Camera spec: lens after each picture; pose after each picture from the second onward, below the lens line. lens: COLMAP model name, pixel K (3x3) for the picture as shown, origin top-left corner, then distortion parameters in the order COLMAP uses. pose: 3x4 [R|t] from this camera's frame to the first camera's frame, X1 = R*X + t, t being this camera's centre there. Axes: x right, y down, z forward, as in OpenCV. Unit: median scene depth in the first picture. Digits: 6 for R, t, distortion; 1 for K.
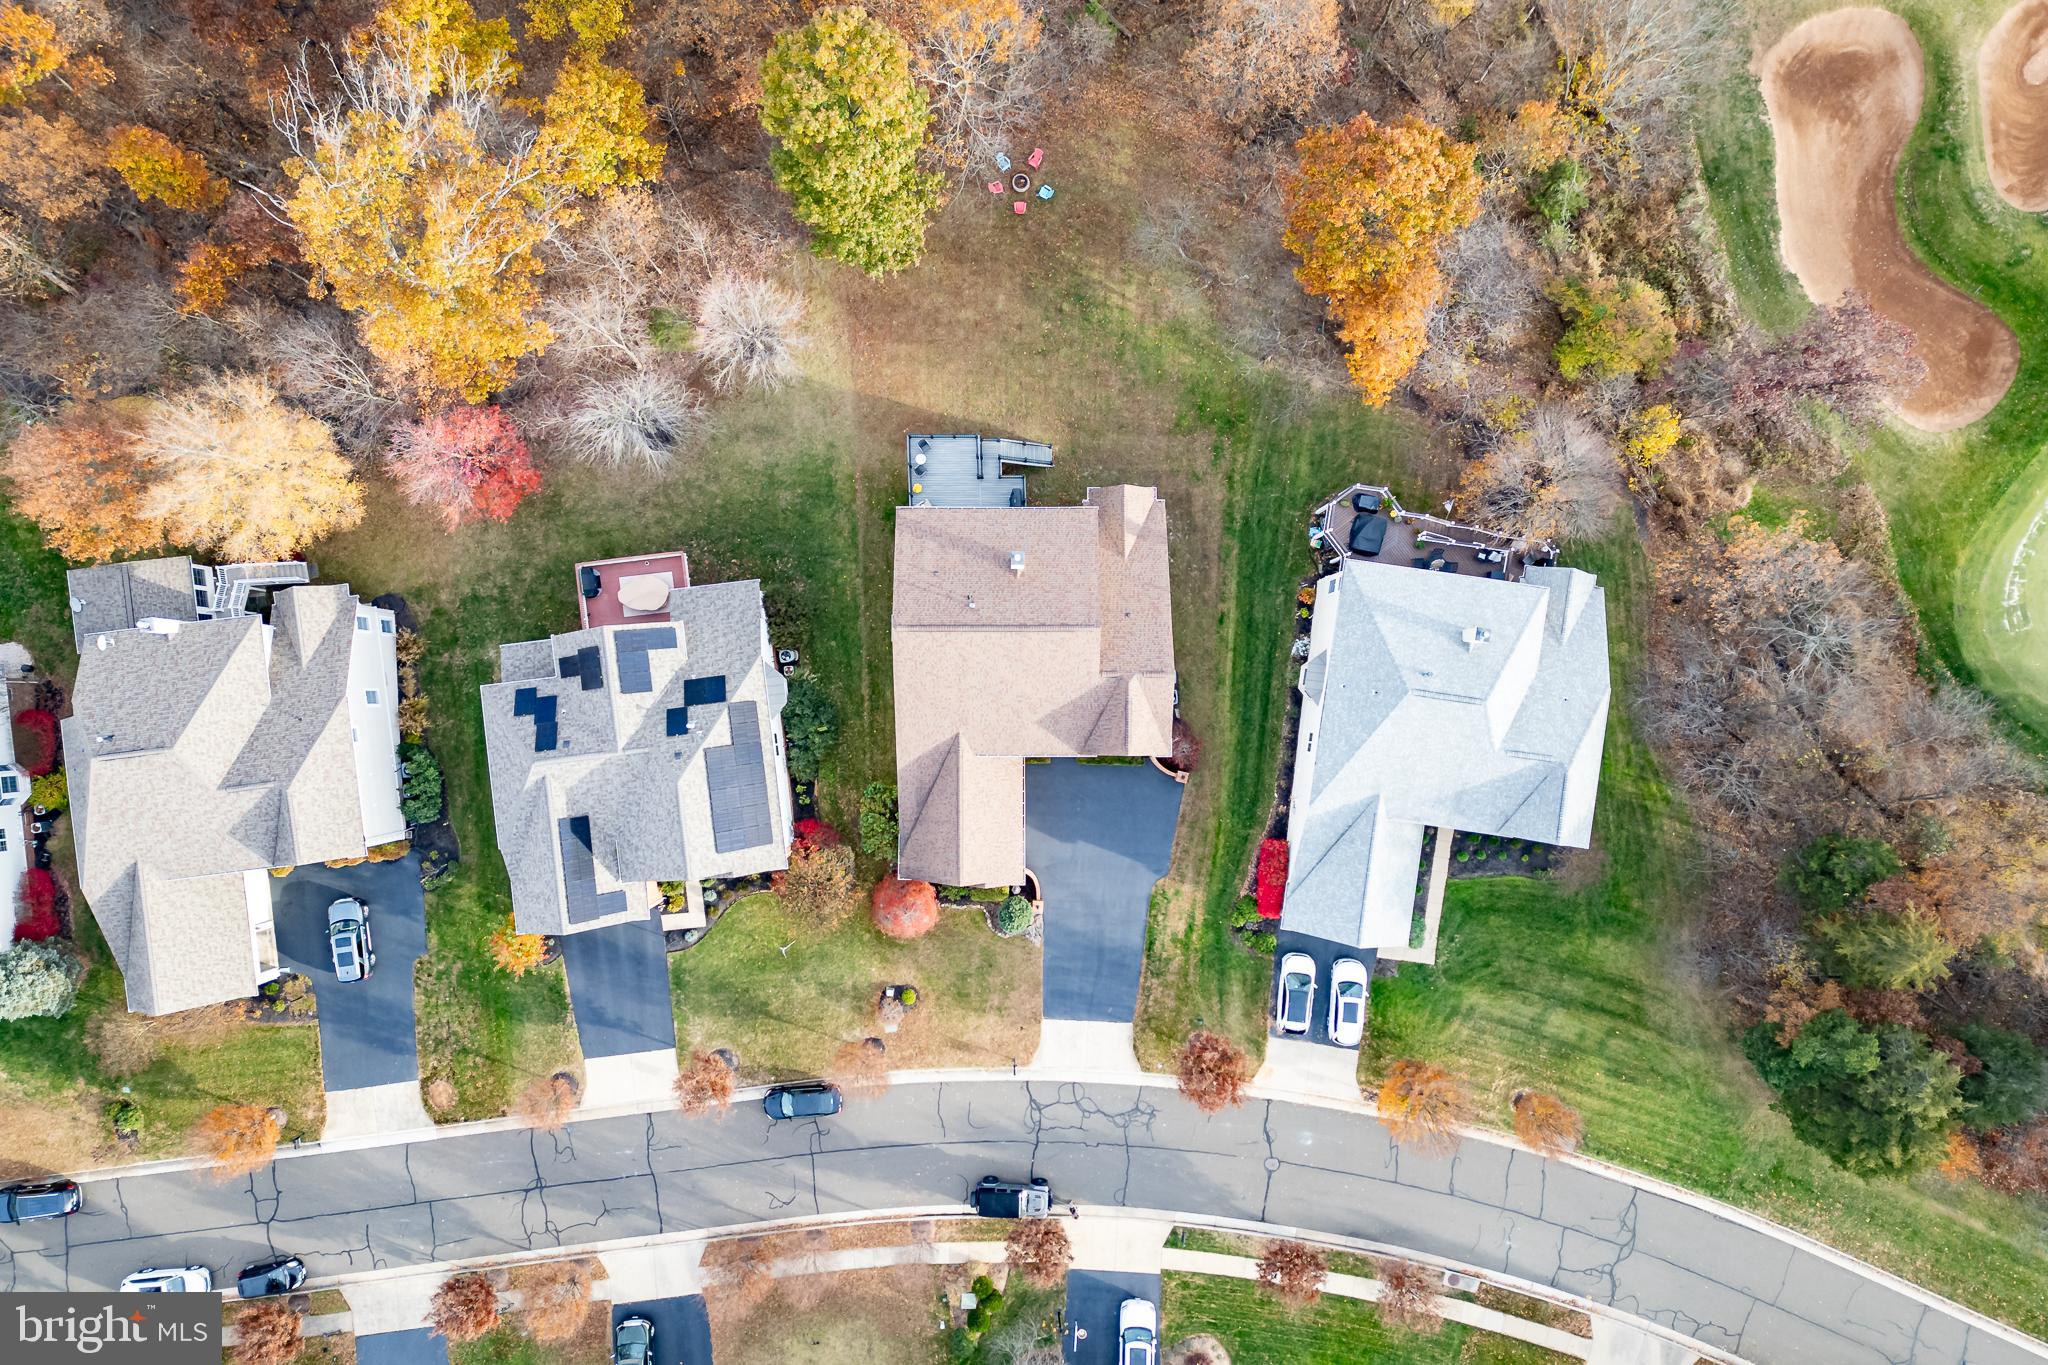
lens RADIAL K [[1483.2, 0, 1021.9], [0, 1483.2, 688.5], [0, 0, 1]] dist [0.061363, -0.050696]
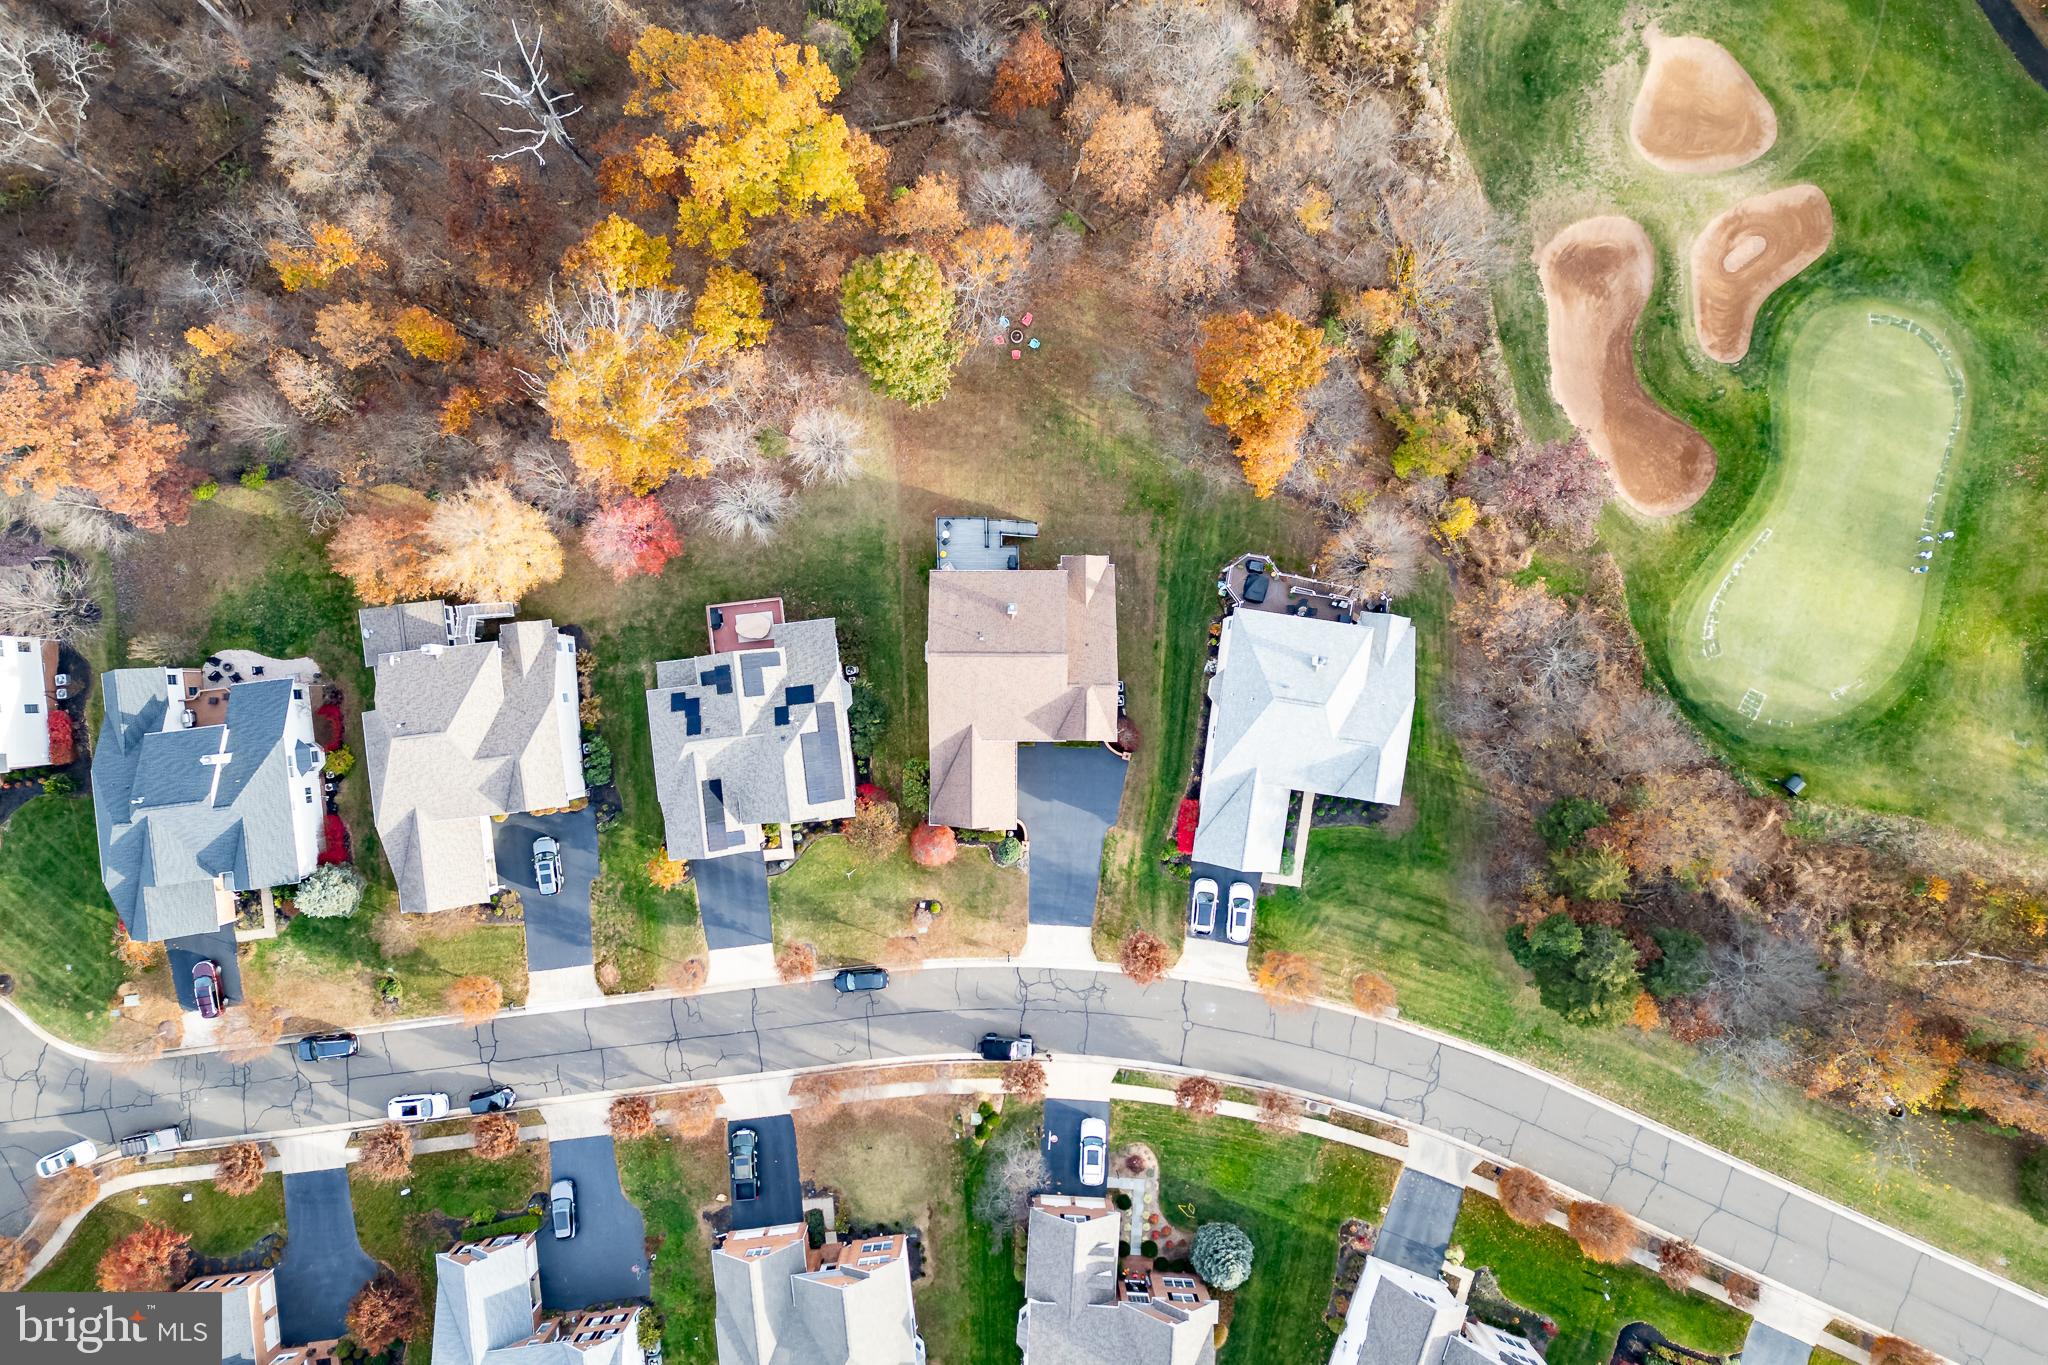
lens RADIAL K [[1483.2, 0, 1027.5], [0, 1483.2, 698.5], [0, 0, 1]] dist [0.061363, -0.050696]
pose [[0.999972, 0.005566, 0.005013, 0.004660], [-0.005623, 0.999919, 0.011404, -0.011940], [-0.004949, -0.011432, 0.999922, -0.430298]]
